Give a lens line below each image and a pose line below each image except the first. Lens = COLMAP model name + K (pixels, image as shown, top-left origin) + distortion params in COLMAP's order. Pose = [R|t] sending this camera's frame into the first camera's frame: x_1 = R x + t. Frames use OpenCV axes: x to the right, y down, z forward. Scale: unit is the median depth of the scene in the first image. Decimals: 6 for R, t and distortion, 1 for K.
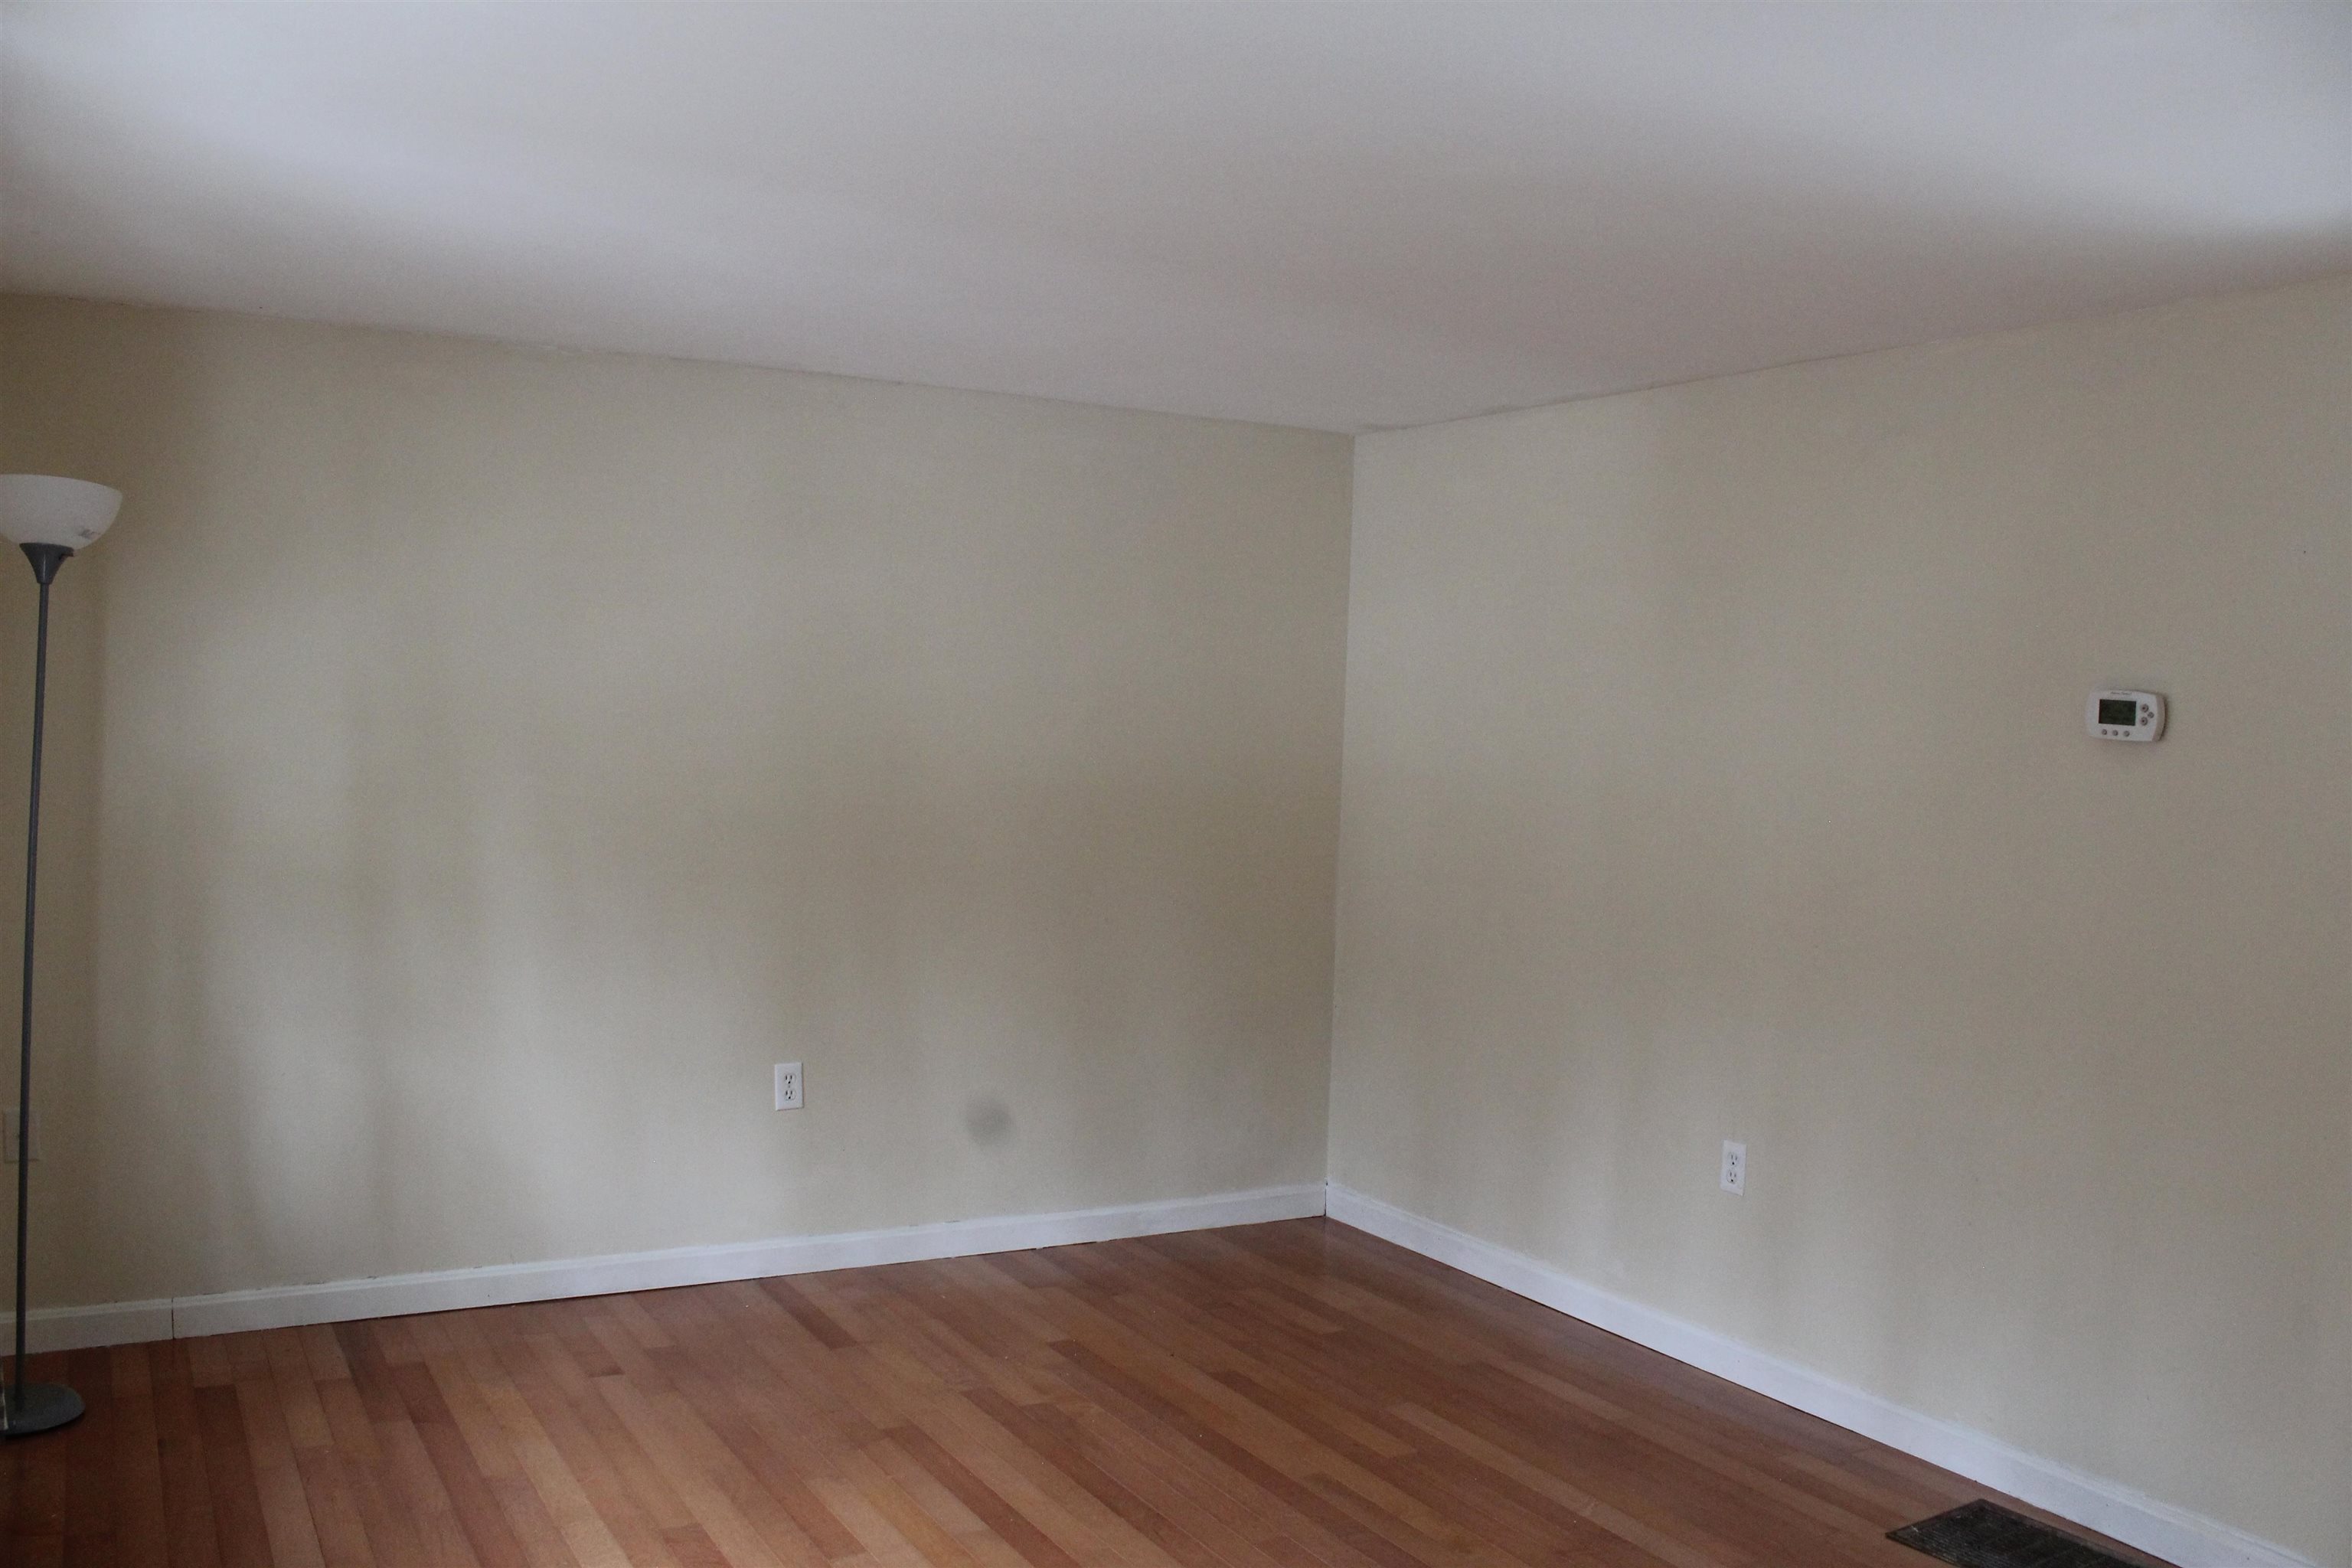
lens RADIAL K [[2029.9, 0, 1176.0], [0, 2029.9, 784.0], [0, 0, 1]] dist [-0.002498, 0.004035]
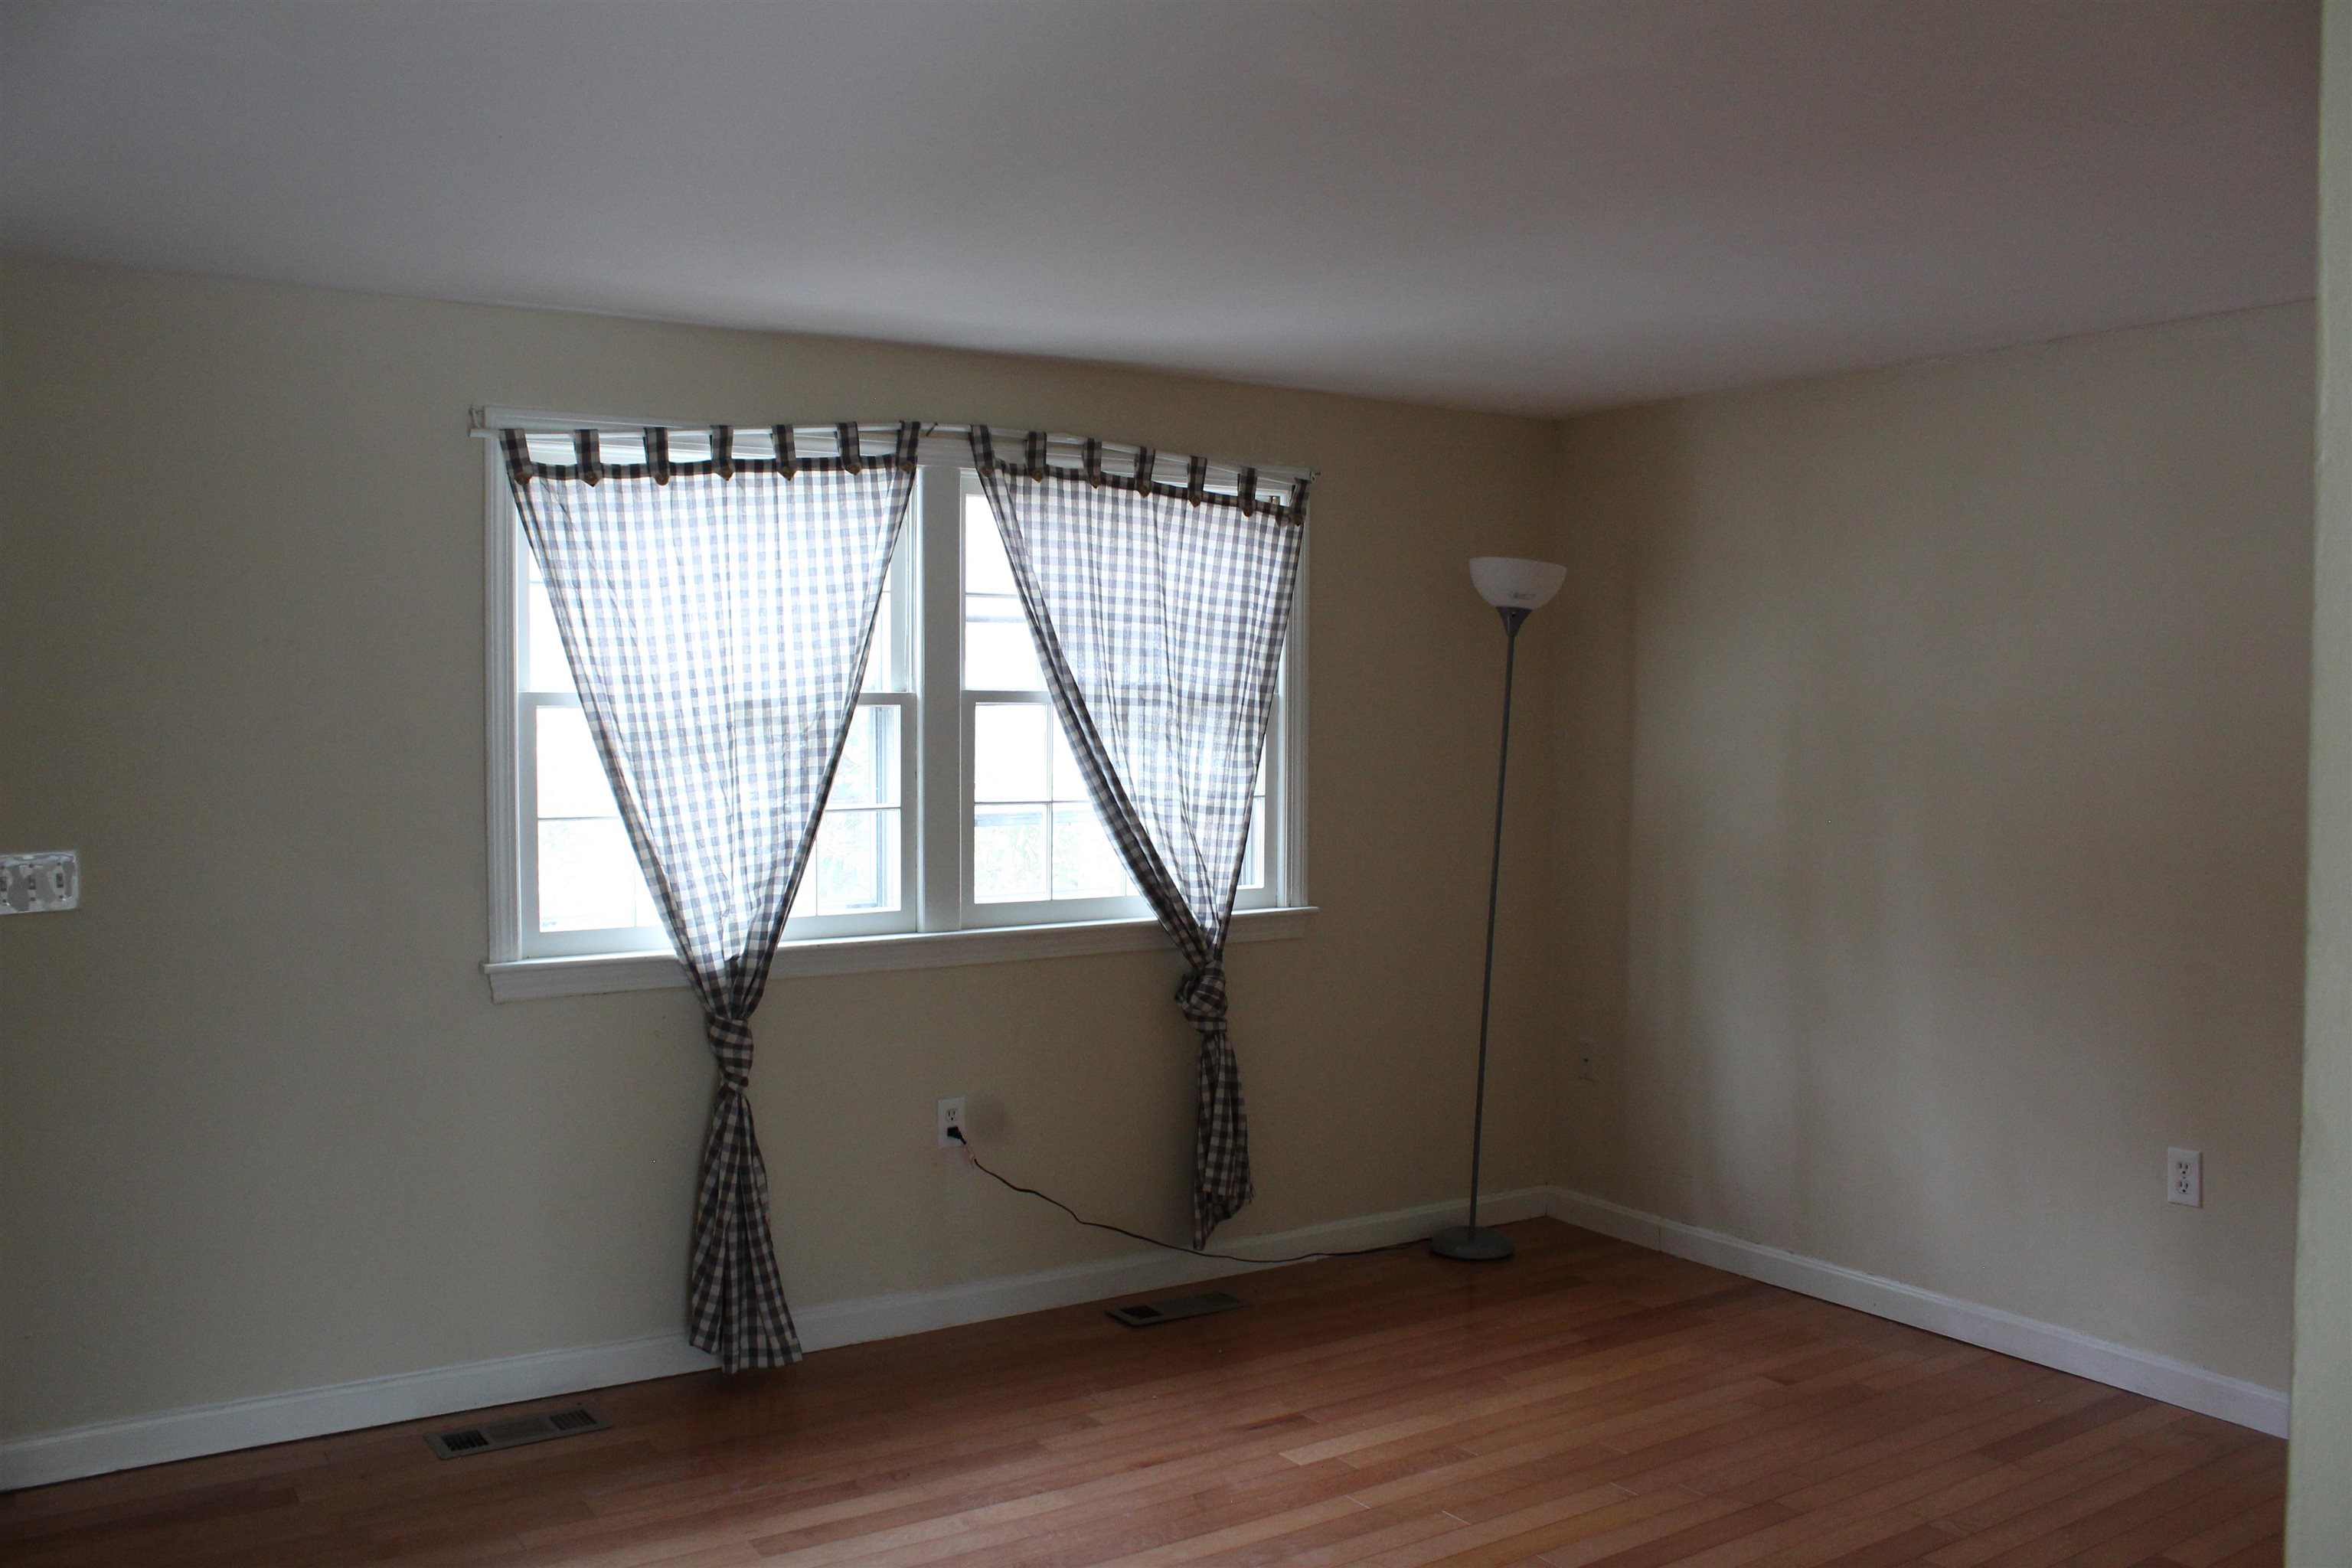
lens RADIAL K [[2029.9, 0, 1176.0], [0, 2029.9, 784.0], [0, 0, 1]] dist [-0.002498, 0.004035]
pose [[0.107593, 0.007328, -0.994168, 0.641421], [-0.037557, 0.999289, 0.003302, 0.001941], [0.993485, 0.036983, 0.107792, 0.544975]]
